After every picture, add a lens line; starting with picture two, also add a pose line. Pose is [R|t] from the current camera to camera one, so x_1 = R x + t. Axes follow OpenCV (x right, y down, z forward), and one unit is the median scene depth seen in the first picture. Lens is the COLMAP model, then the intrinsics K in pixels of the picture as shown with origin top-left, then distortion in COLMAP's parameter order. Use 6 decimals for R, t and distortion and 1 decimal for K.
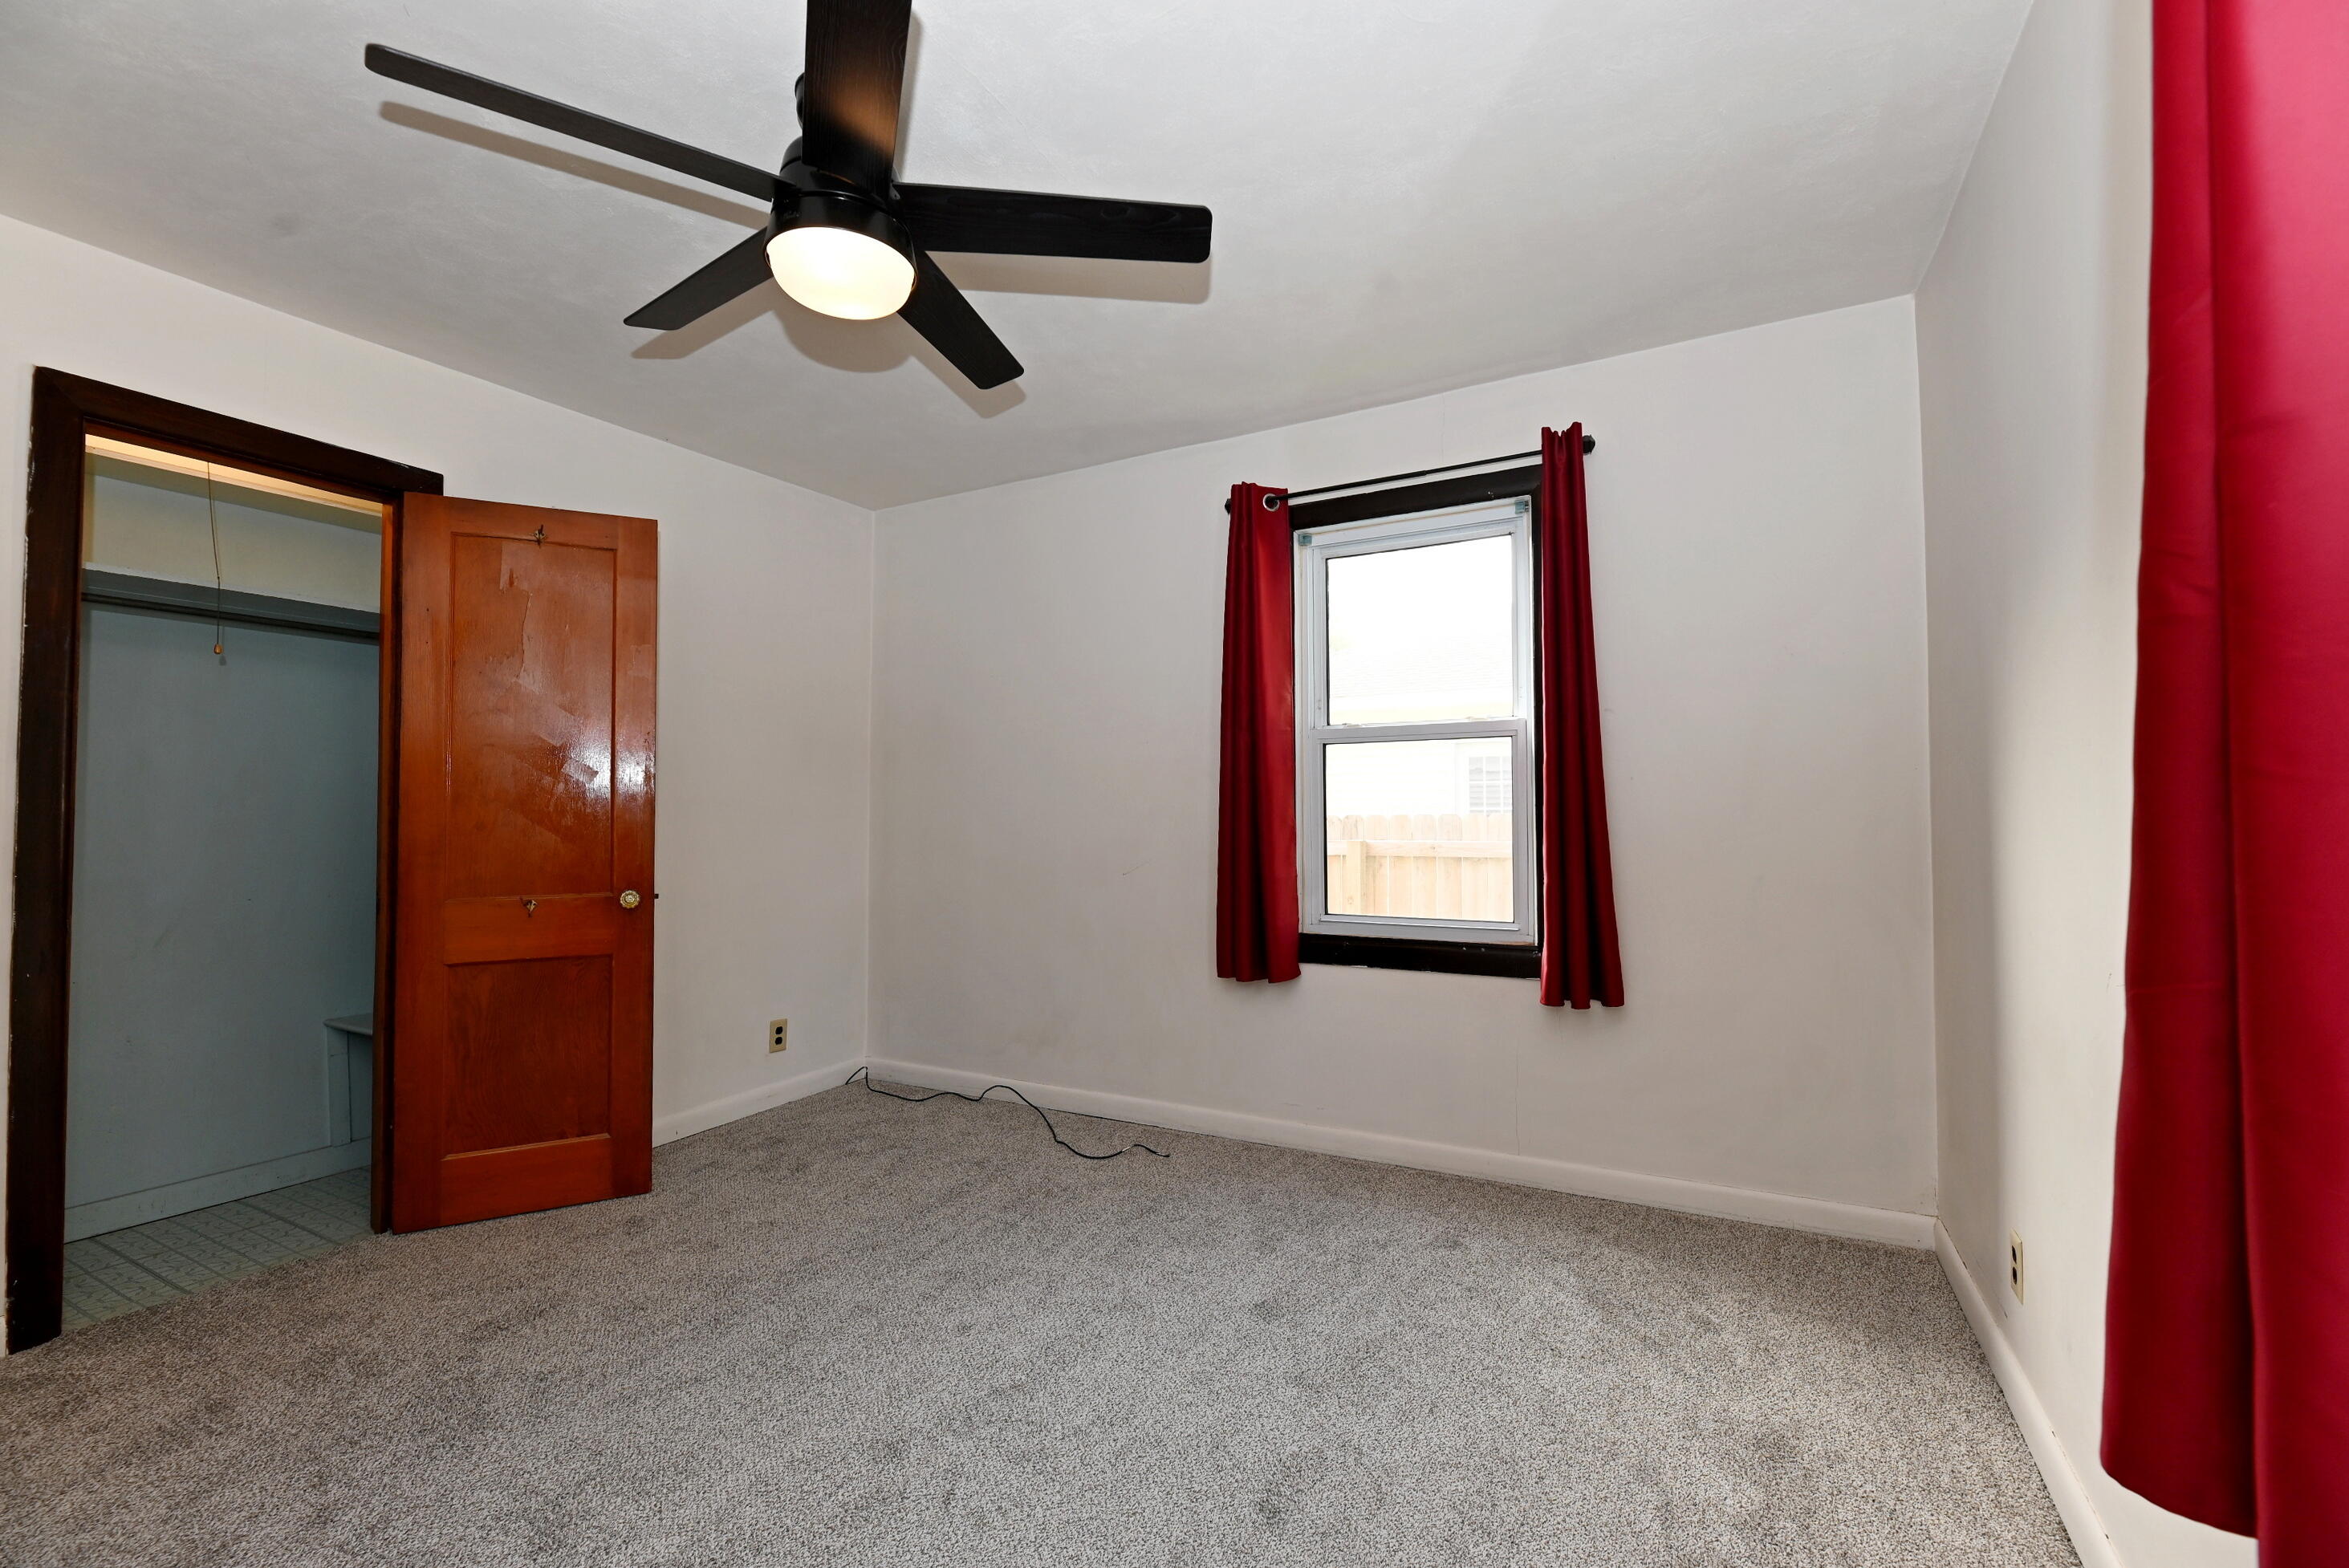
lens RADIAL K [[994.8, 0, 1181.1], [0, 994.8, 790.0], [0, 0, 1]] dist [-0.000437, -0.000265]
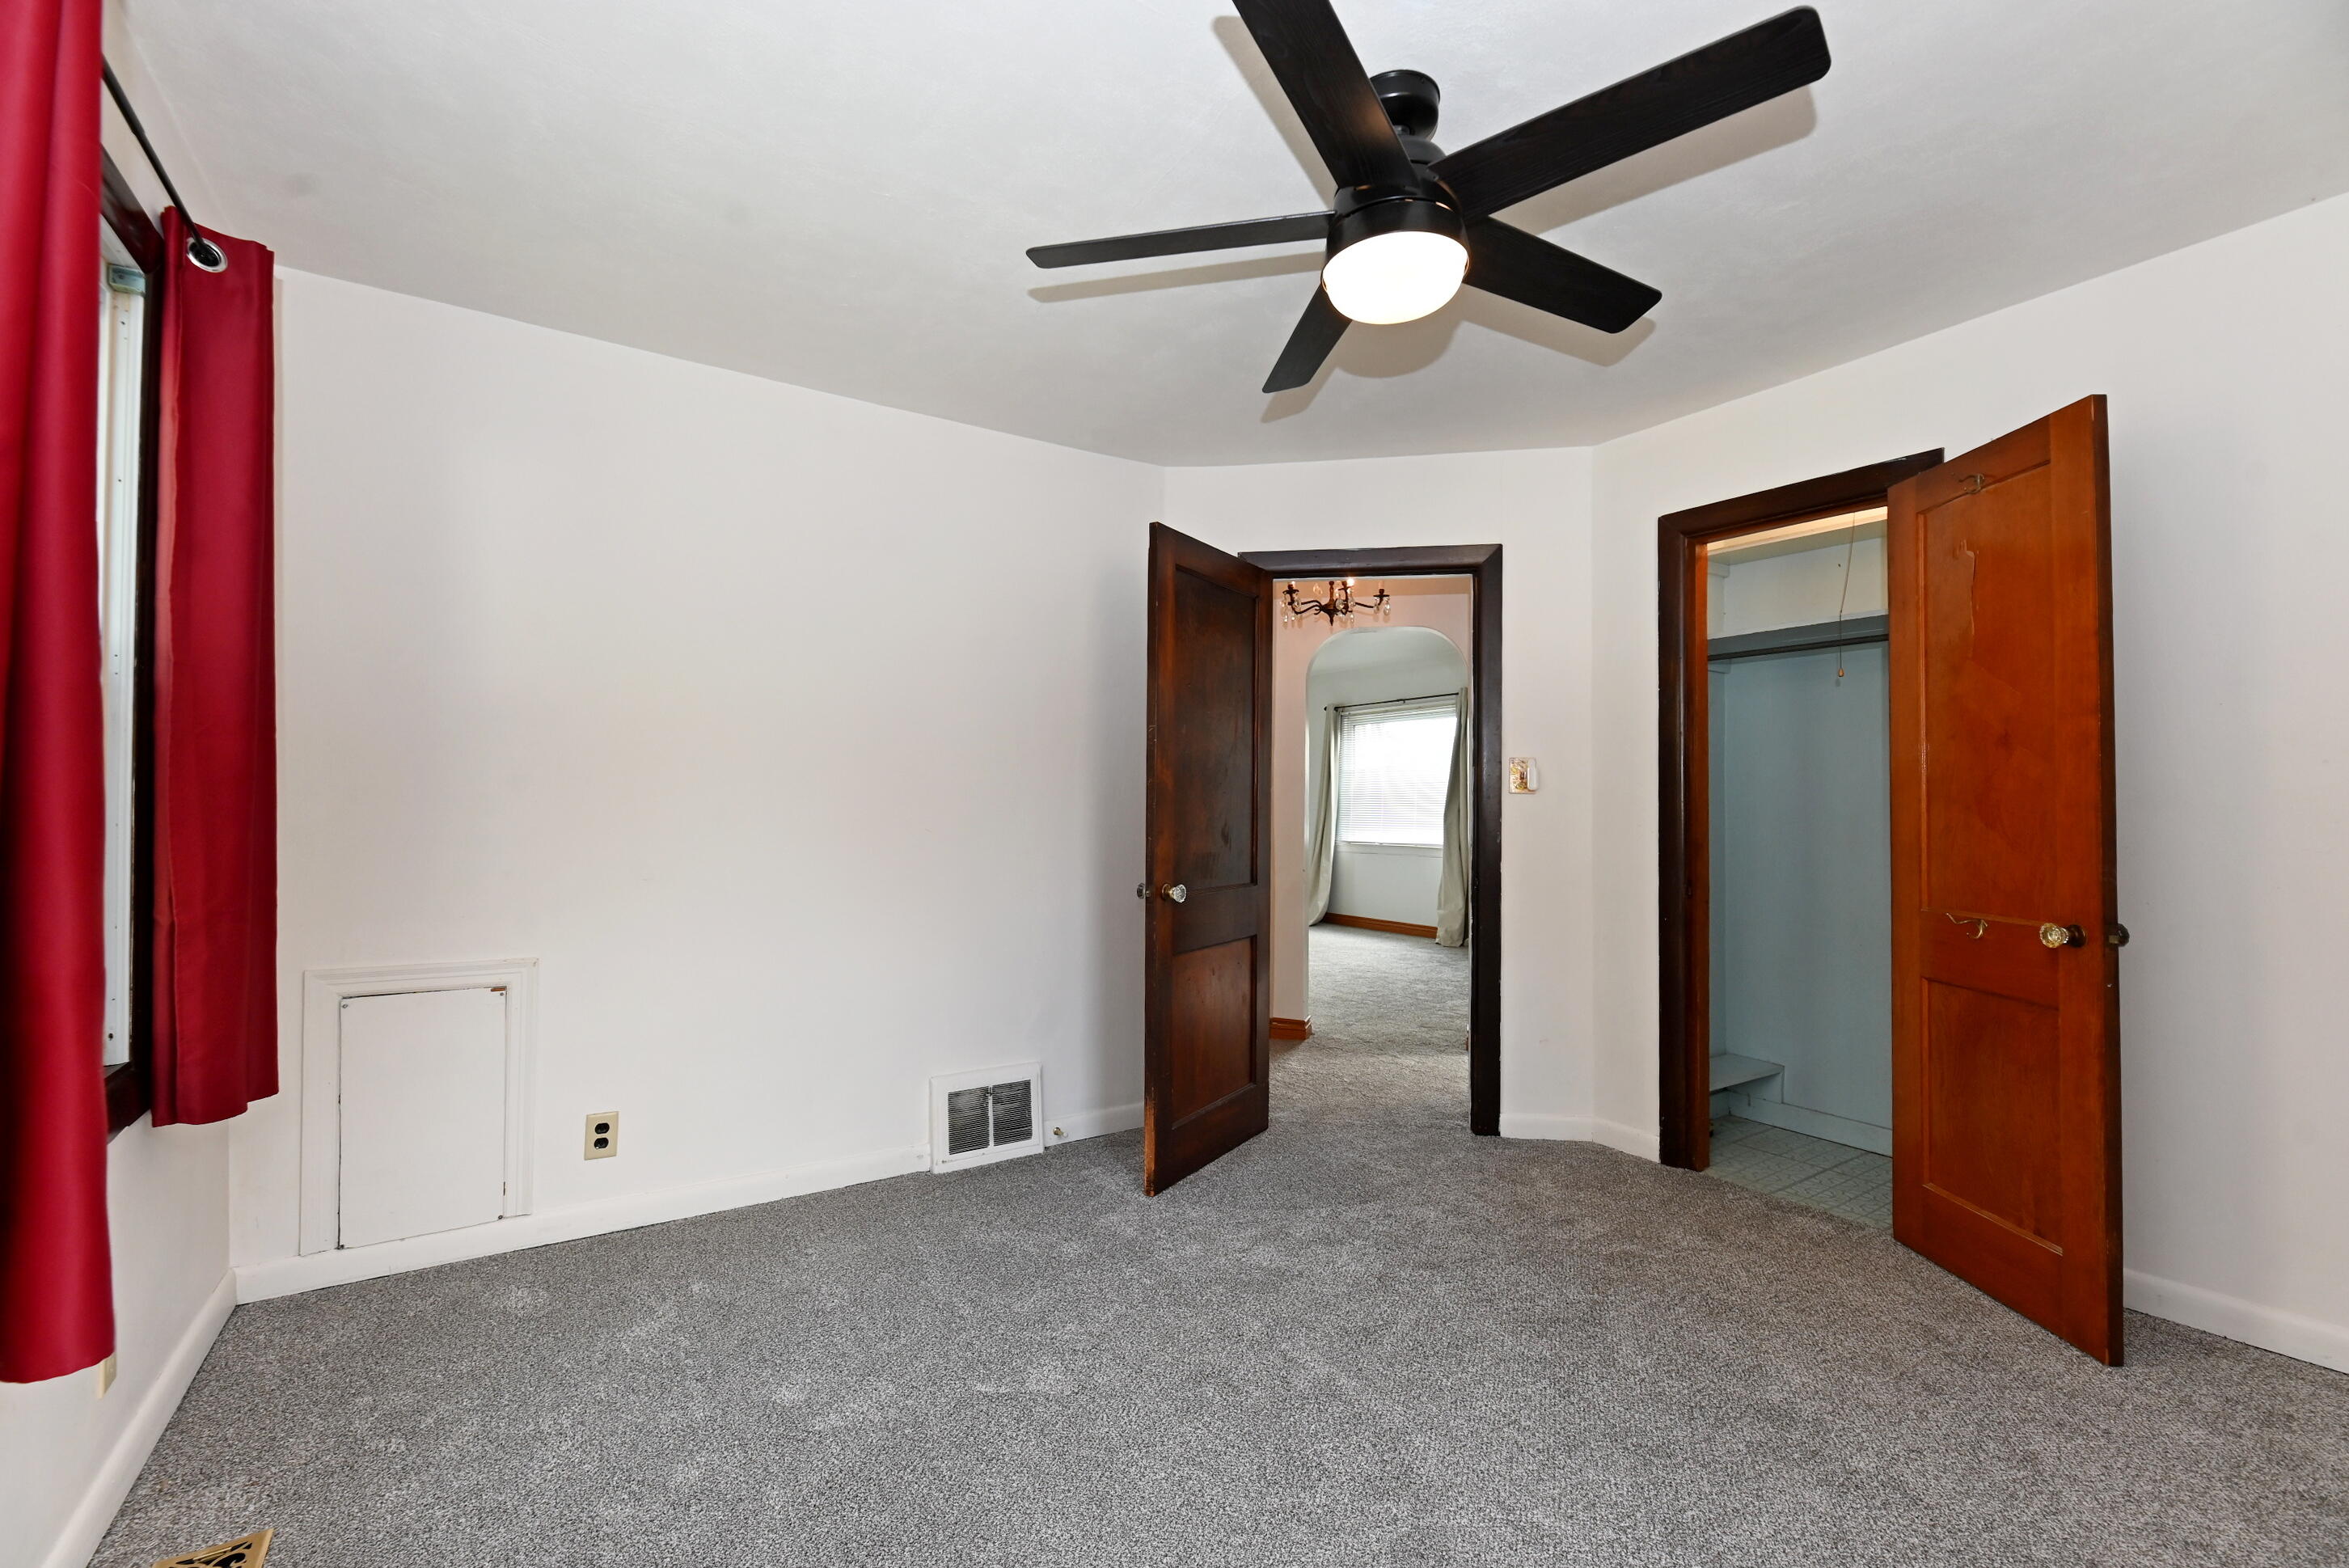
lens RADIAL K [[994.9, 0, 1181.1], [0, 994.9, 790.0], [0, 0, 1]] dist [-0.000437, -0.000265]
pose [[-0.464357, -0.011927, -0.885568, 0.410059], [0.020779, 0.999487, -0.024357, 0.009052], [0.885404, -0.029711, -0.463871, 0.819253]]
